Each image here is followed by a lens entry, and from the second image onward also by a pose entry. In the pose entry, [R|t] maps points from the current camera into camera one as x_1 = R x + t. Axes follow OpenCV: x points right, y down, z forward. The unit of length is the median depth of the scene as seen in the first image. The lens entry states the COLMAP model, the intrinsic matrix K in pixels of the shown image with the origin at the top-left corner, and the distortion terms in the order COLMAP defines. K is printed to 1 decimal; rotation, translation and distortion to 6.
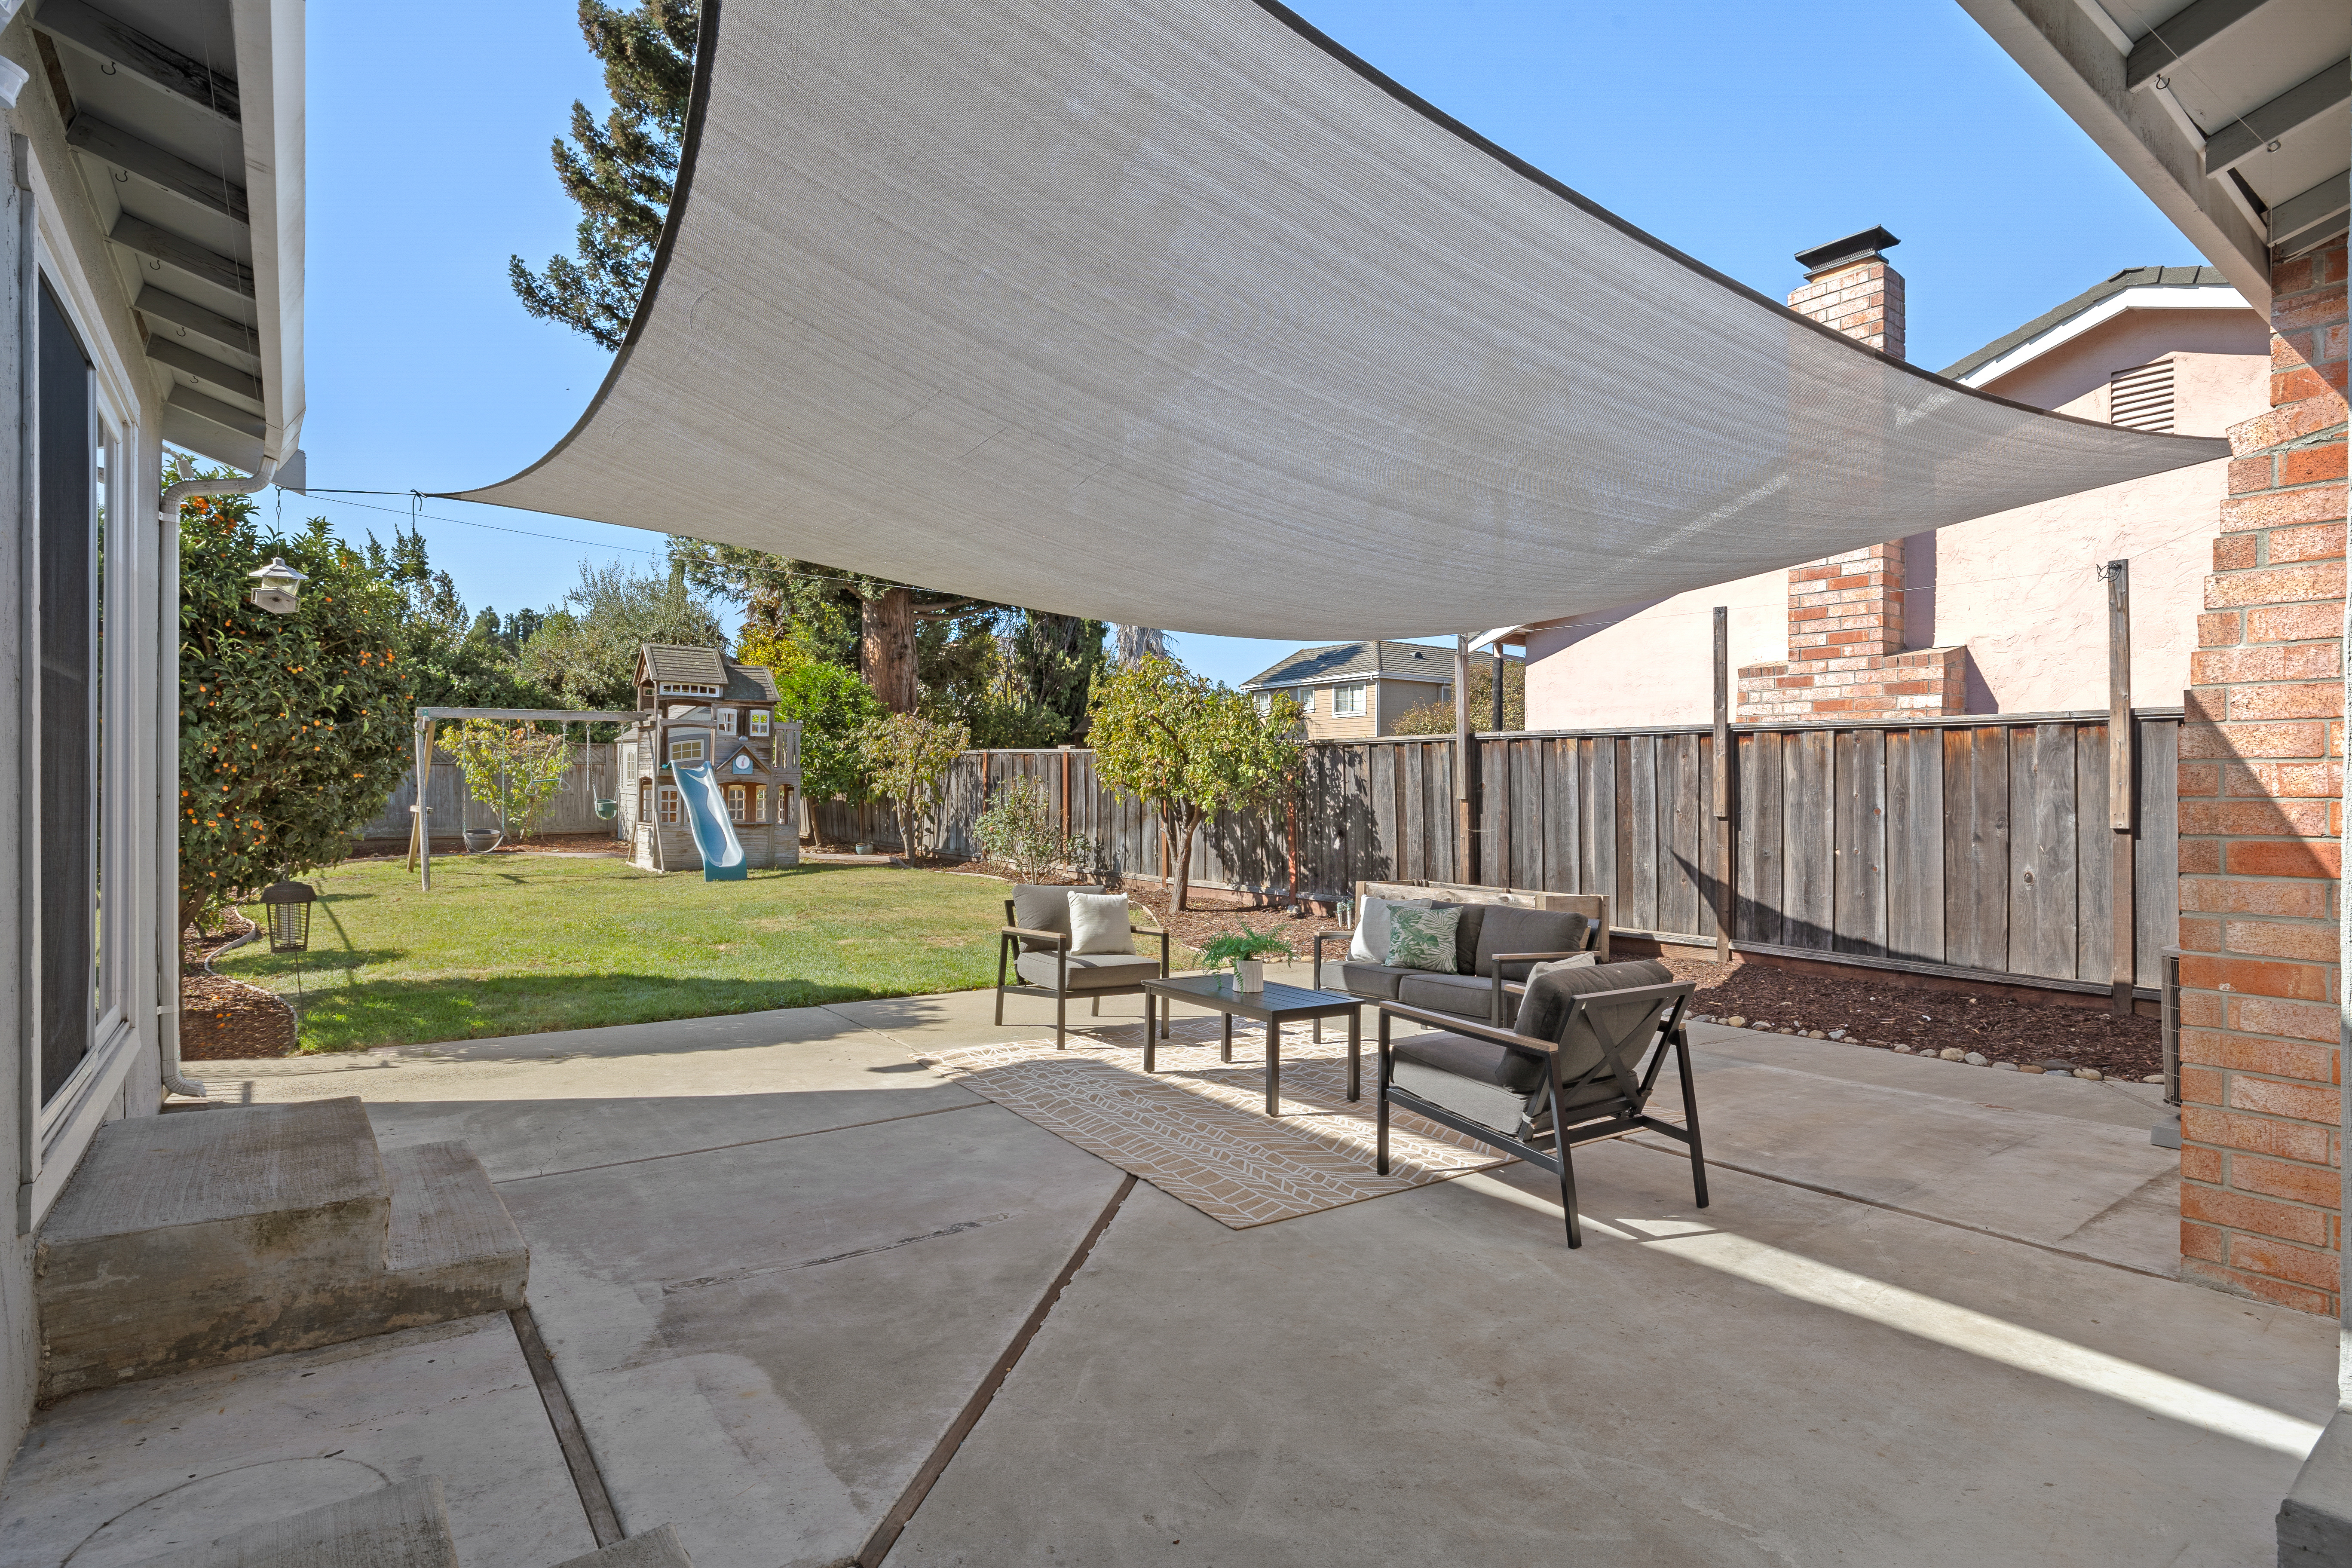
lens RADIAL K [[1174.9, 0, 1169.6], [0, 1174.9, 777.6], [0, 0, 1]] dist [-0.006654, -0.000343]
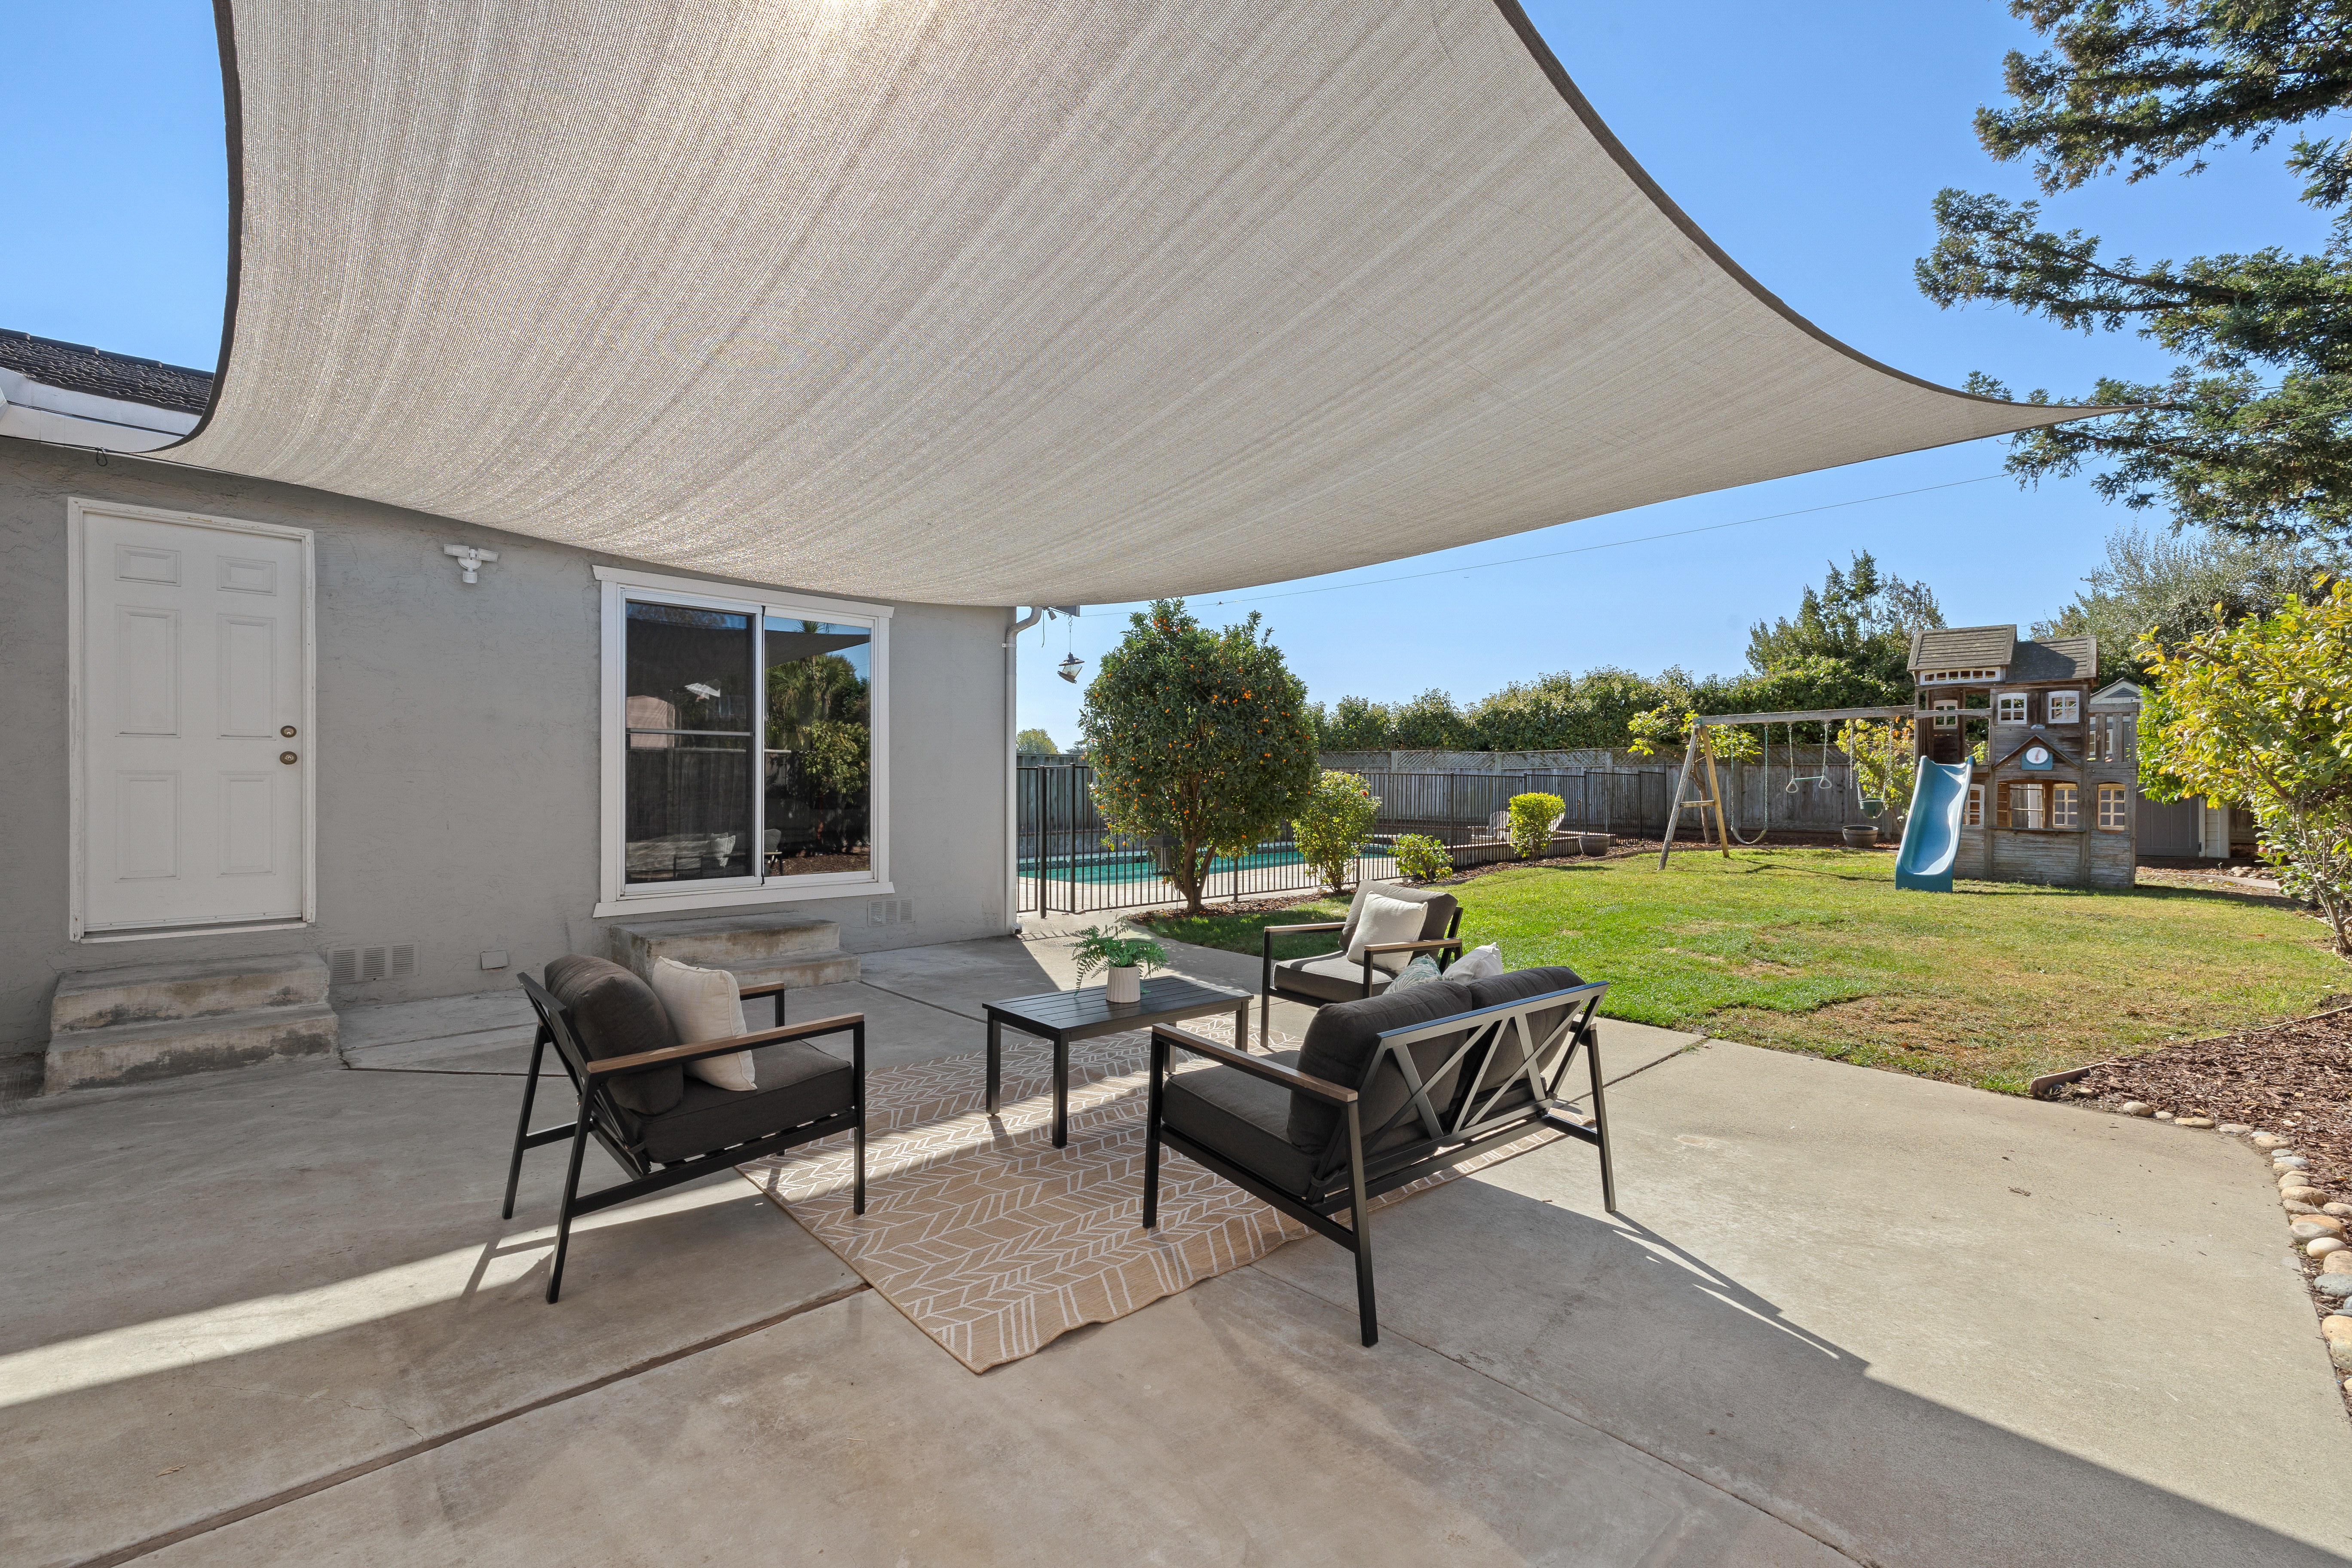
lens RADIAL K [[1017.6, 0, 1180.6], [0, 1017.6, 784.1], [0, 0, 1]] dist [0.007795, -0.000760]
pose [[0.149718, -0.000400, -0.988729, 0.265070], [0.003055, 0.999995, 0.000058, 0.005193], [0.988724, -0.003030, 0.149719, 0.292218]]
